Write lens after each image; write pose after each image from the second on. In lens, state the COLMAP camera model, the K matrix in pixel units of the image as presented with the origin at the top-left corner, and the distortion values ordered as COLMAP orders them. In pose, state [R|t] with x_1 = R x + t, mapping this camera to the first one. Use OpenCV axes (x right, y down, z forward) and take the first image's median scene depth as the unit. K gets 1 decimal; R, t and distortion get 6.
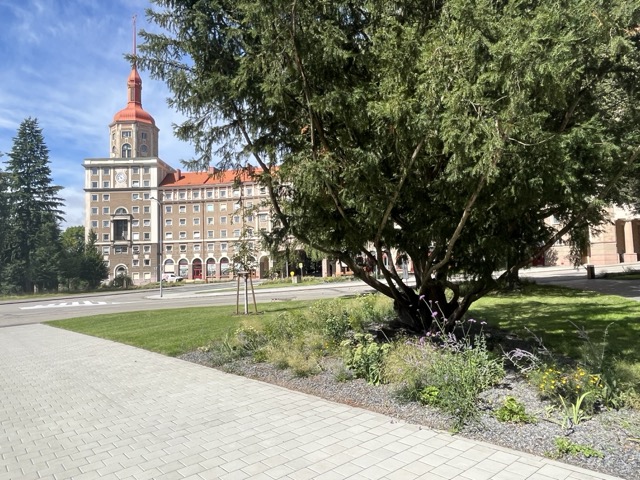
lens RADIAL K [[453.7, 0, 315.4], [0, 453.7, 236.6], [0, 0, 1]] dist [0.012430, -0.005546]
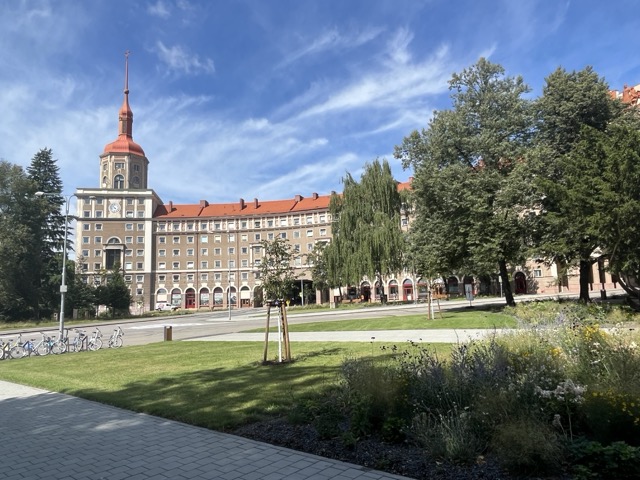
lens RADIAL K [[470.0, 0, 311.8], [0, 470.0, 240.7], [0, 0, 1]] dist [0.031510, 0.010717]
pose [[0.984662, 0.022625, 0.173000, -0.231109], [-0.012270, 0.998081, -0.060688, 0.002932], [-0.174041, 0.057634, 0.983050, -0.143246]]
